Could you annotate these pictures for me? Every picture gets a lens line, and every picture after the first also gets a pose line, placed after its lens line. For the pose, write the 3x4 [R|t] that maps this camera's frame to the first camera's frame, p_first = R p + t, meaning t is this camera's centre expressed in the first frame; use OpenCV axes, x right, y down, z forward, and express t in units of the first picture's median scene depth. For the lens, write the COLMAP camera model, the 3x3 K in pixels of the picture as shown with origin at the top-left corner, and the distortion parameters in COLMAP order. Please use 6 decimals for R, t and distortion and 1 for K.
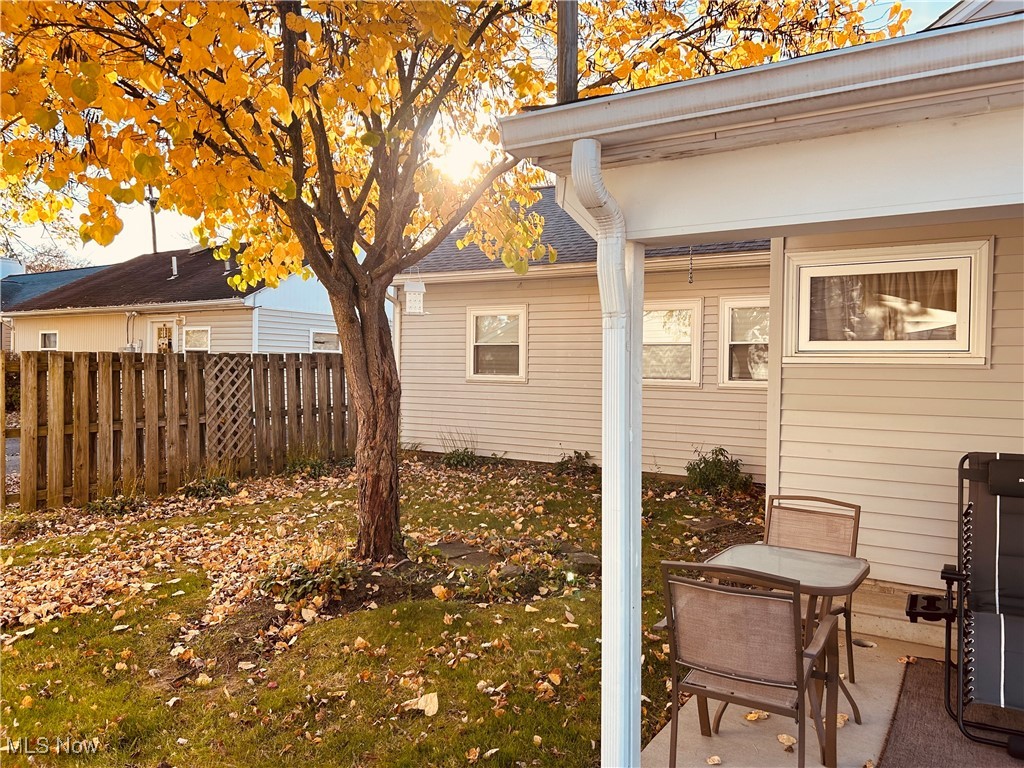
lens RADIAL K [[770.8, 0, 511.5], [0, 770.8, 387.0], [0, 0, 1]] dist [0.061864, -0.076893]
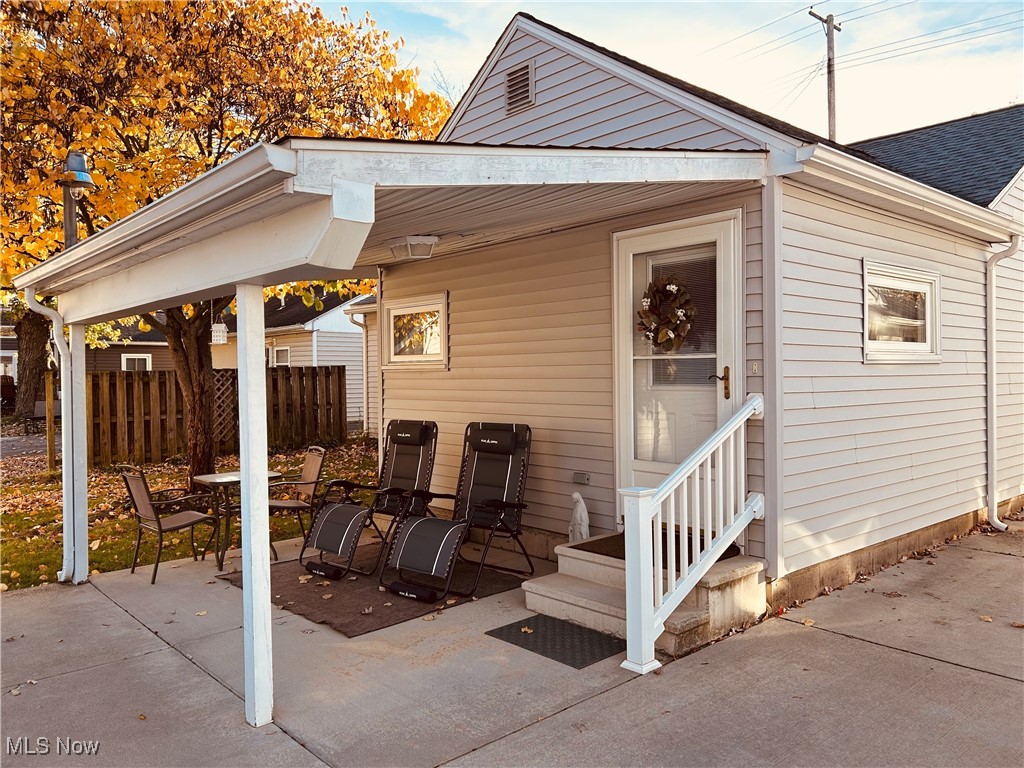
lens RADIAL K [[770.8, 0, 512.2], [0, 770.8, 384.1], [0, 0, 1]] dist [0.061864, -0.076893]
pose [[0.961928, -0.019763, -0.272587, 0.667671], [0.017023, 0.999778, -0.012413, 0.014838], [0.272772, 0.007300, 0.962051, -0.293141]]
